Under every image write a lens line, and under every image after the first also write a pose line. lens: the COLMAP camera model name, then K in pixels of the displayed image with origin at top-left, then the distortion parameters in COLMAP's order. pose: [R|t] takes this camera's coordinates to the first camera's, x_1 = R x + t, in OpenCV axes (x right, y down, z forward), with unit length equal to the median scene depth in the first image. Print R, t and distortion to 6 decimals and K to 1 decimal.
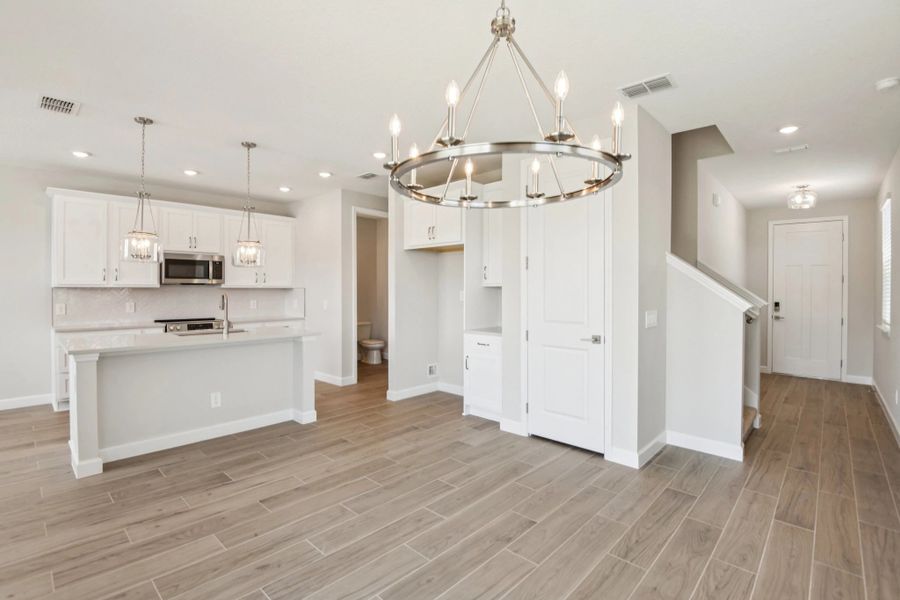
lens RADIAL K [[418.8, 0, 450.0], [0, 418.8, 300.0], [0, 0, 1]] dist [-0.013338, -0.017726]
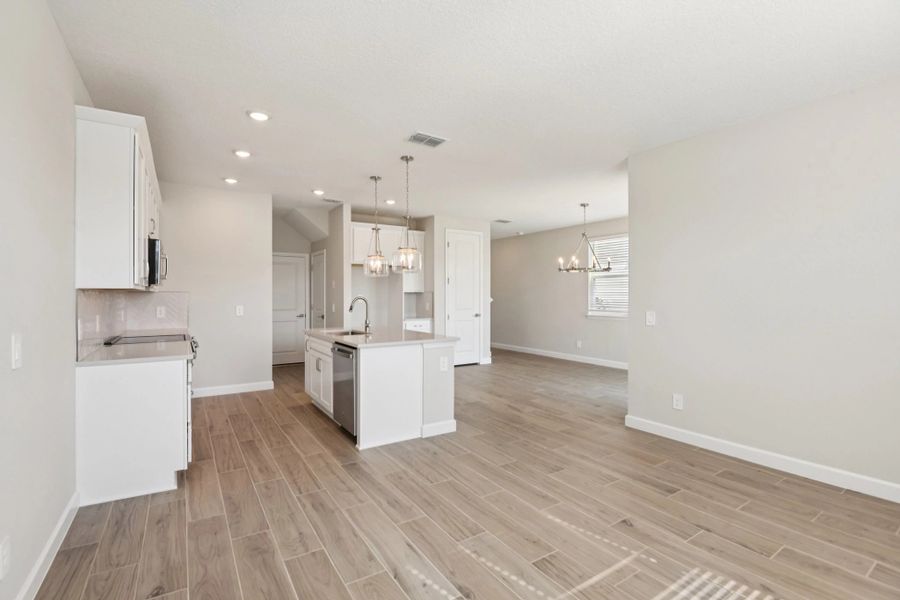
lens RADIAL K [[418.8, 0, 450.0], [0, 418.8, 300.0], [0, 0, 1]] dist [-0.013338, -0.017726]
pose [[0.243866, -0.011148, 0.969745, -1.503257], [0.024424, 0.999687, 0.005351, -0.006826], [-0.969501, 0.022380, 0.244062, 0.439886]]
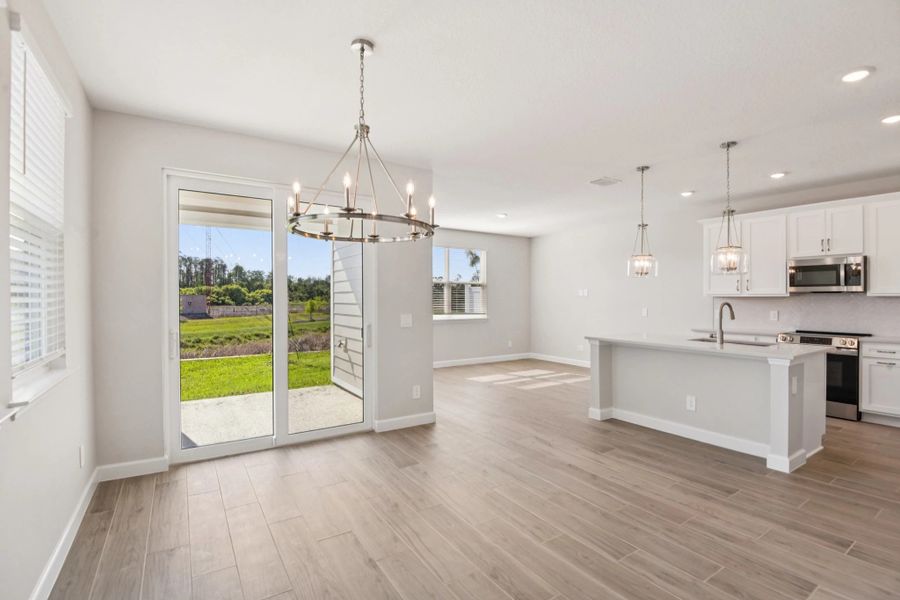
lens RADIAL K [[418.8, 0, 450.0], [0, 418.8, 300.0], [0, 0, 1]] dist [-0.013338, -0.017726]
pose [[-0.242940, 0.000697, -0.970041, 0.523731], [-0.022457, 0.999728, 0.006342, -0.012225], [0.969781, 0.023325, -0.242859, 0.564338]]
